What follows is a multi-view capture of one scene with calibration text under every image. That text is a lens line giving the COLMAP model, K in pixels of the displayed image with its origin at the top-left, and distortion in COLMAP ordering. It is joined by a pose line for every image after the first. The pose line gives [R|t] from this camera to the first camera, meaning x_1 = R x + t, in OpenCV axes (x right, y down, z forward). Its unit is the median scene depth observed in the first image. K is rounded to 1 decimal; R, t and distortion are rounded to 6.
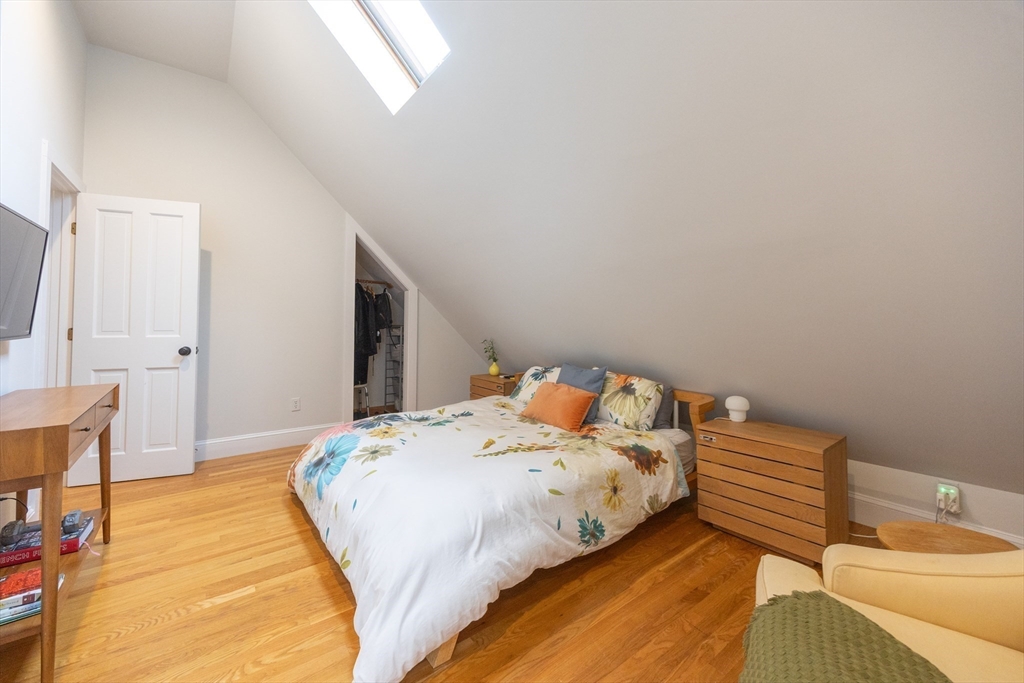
lens RADIAL K [[399.3, 0, 509.2], [0, 399.3, 306.5], [0, 0, 1]] dist [0.000238, -0.000022]
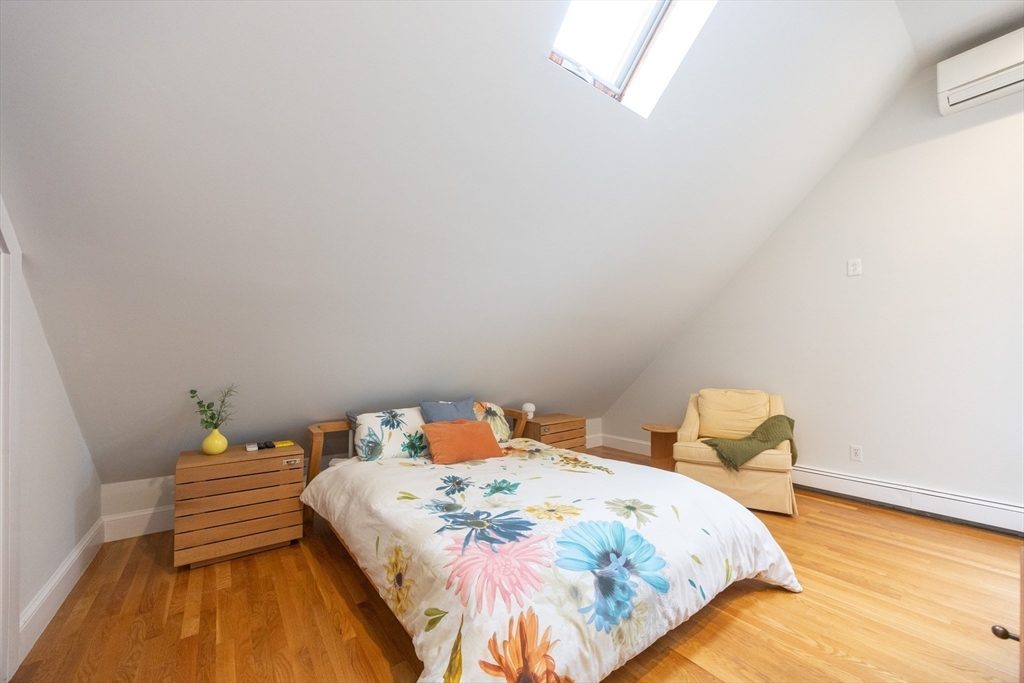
lens RADIAL K [[397.6, 0, 510.2], [0, 397.6, 360.9], [0, 0, 1]] dist [0.000407, 0.000079]
pose [[0.004864, -0.000343, 0.999988, -1.268564], [-0.039145, 0.999233, 0.000534, 0.073249], [-0.999222, -0.039147, 0.004846, 1.367641]]
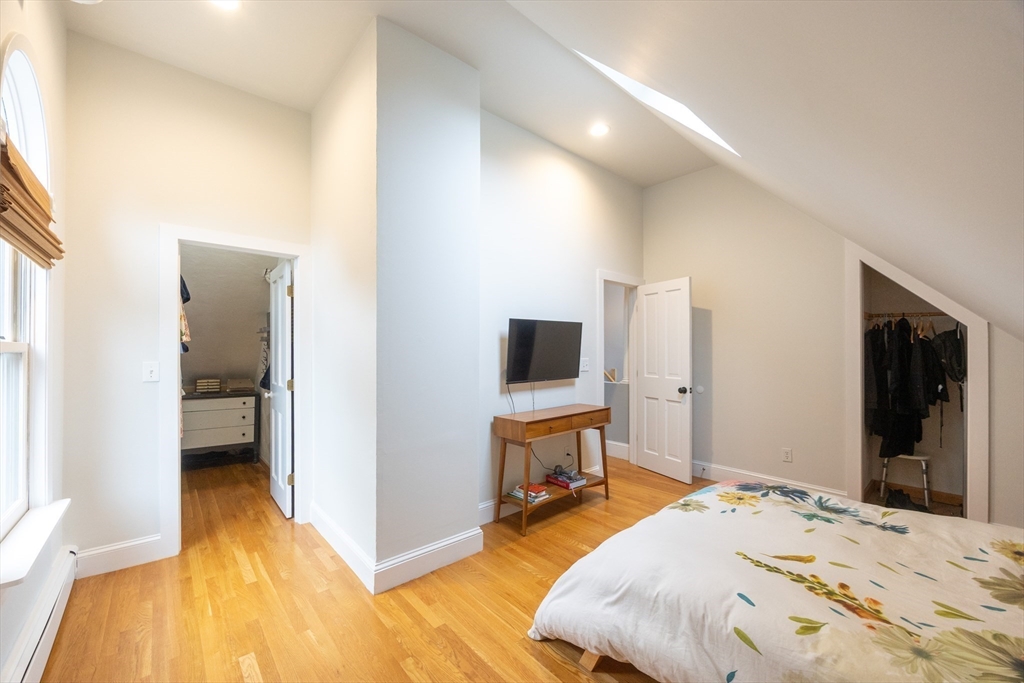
lens RADIAL K [[404.9, 0, 511.8], [0, 404.9, 352.5], [0, 0, 1]] dist [-0.000534, -0.000029]
pose [[0.083534, 0.001611, -0.996504, 0.757567], [0.038526, 0.999246, 0.004845, -0.067179], [0.995760, -0.038796, 0.083409, 0.505073]]
